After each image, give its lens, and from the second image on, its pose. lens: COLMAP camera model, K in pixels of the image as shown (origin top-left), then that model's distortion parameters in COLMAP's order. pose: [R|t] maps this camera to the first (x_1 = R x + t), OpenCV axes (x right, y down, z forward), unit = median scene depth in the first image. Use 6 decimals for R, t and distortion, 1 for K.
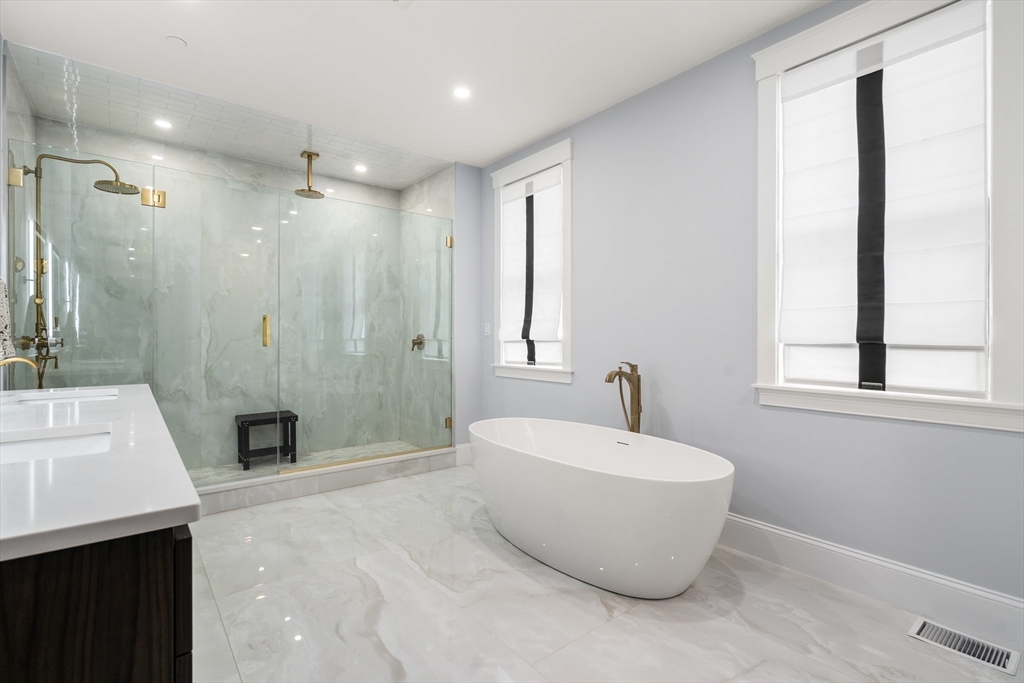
lens RADIAL K [[487.3, 0, 512.0], [0, 487.3, 341.5], [0, 0, 1]] dist [-0.000463, 0.000305]
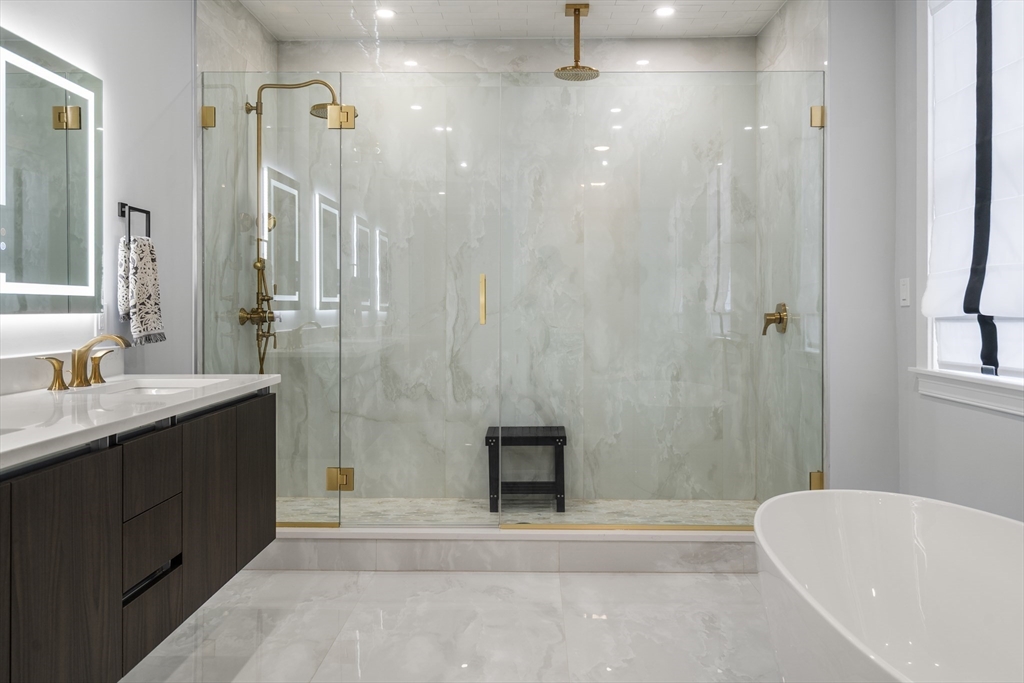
lens RADIAL K [[797.4, 0, 509.7], [0, 797.4, 311.5], [0, 0, 1]] dist [0.004269, 0.002372]
pose [[0.767086, 0.001143, -0.641544, 0.157844], [-0.004576, 0.999983, -0.003690, -0.002061], [0.641528, 0.005766, 0.767078, 0.185393]]
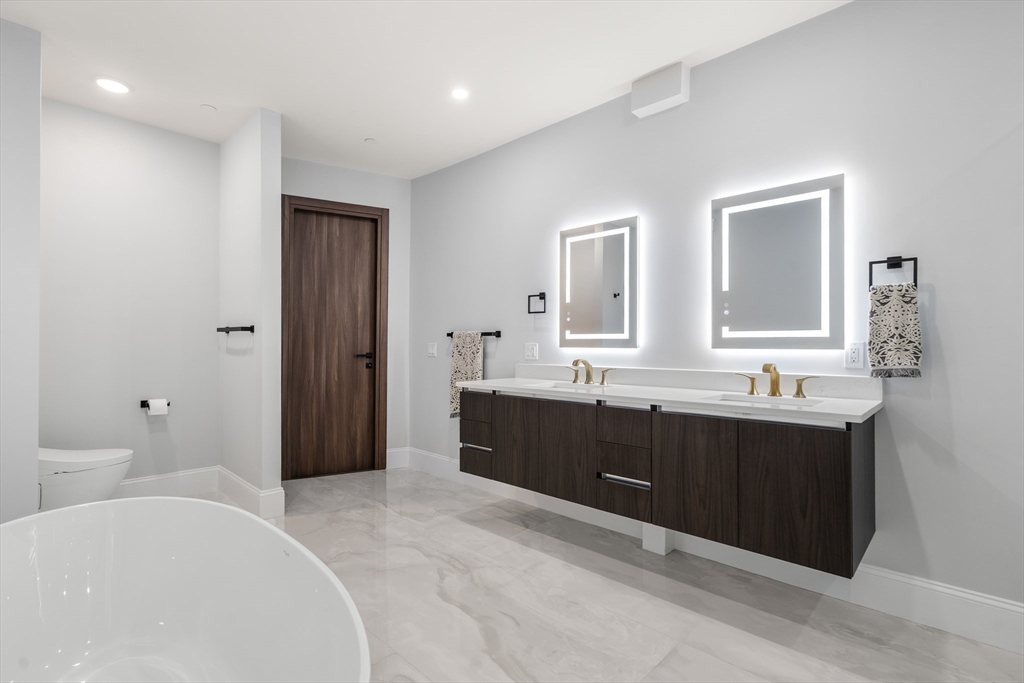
lens RADIAL K [[482.5, 0, 522.4], [0, 482.5, 340.0], [0, 0, 1]] dist [-0.001241, -0.000149]
pose [[-0.988621, -0.001712, -0.150417, -0.099505], [-0.002224, 0.999992, 0.003238, -0.012888], [0.150411, 0.003535, -0.988617, 0.947981]]
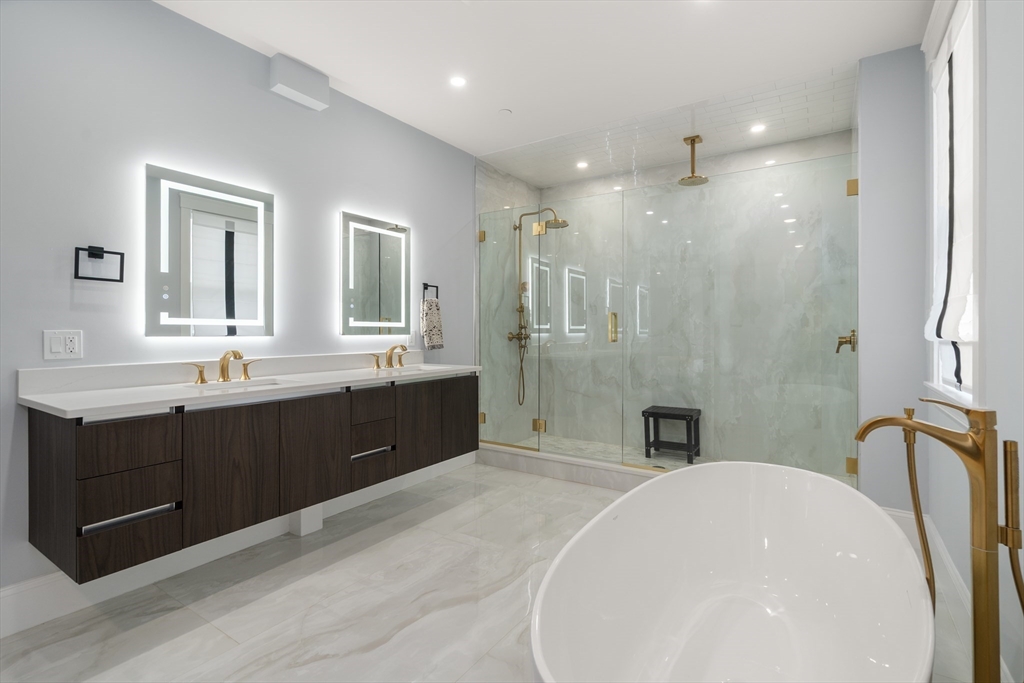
lens RADIAL K [[474.1, 0, 513.8], [0, 474.1, 331.3], [0, 0, 1]] dist [-0.002766, 0.000003]
pose [[0.309186, -0.001693, -0.951000, 0.346491], [-0.008996, 0.999948, -0.004705, -0.005423], [0.950959, 0.010010, 0.309154, 0.390654]]
